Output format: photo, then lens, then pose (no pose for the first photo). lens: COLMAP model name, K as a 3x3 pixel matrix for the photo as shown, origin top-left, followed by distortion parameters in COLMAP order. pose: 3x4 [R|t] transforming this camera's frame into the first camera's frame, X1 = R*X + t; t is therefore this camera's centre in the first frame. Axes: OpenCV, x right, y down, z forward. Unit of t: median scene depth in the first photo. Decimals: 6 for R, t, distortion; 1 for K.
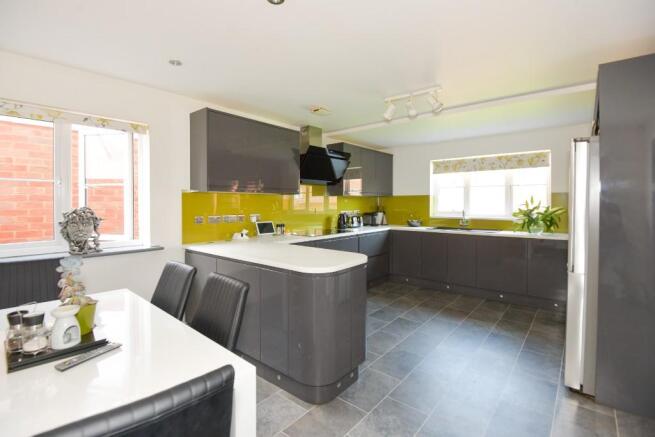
lens RADIAL K [[305.0, 0, 327.1], [0, 305.0, 209.6], [0, 0, 1]] dist [-0.024902, -0.004130]
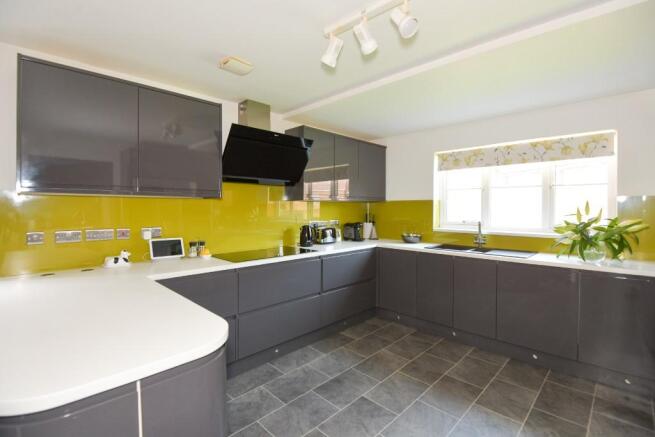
lens RADIAL K [[305.0, 0, 328.5], [0, 305.0, 216.1], [0, 0, 1]] dist [-0.024902, -0.004130]
pose [[0.997085, 0.005592, -0.076097, 0.169225], [-0.005334, 0.999979, 0.003587, -0.012117], [0.076115, -0.003171, 0.997094, 0.302449]]
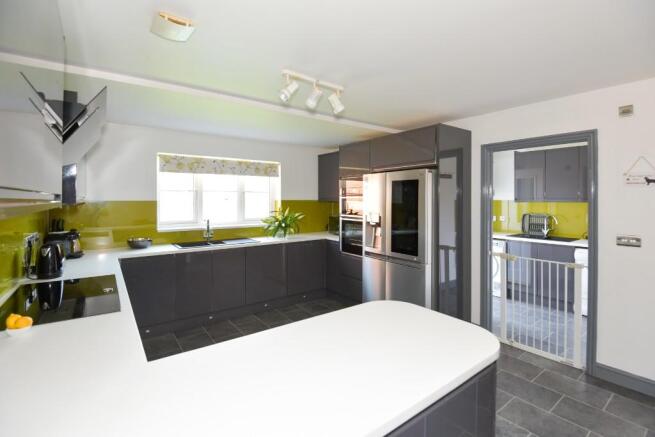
lens RADIAL K [[305.0, 0, 338.4], [0, 305.0, 199.3], [0, 0, 1]] dist [-0.024902, -0.004130]
pose [[0.203842, 0.004589, 0.978993, -0.321773], [0.024210, 0.999660, -0.009727, -0.039944], [-0.978704, 0.025684, 0.203661, 0.516961]]
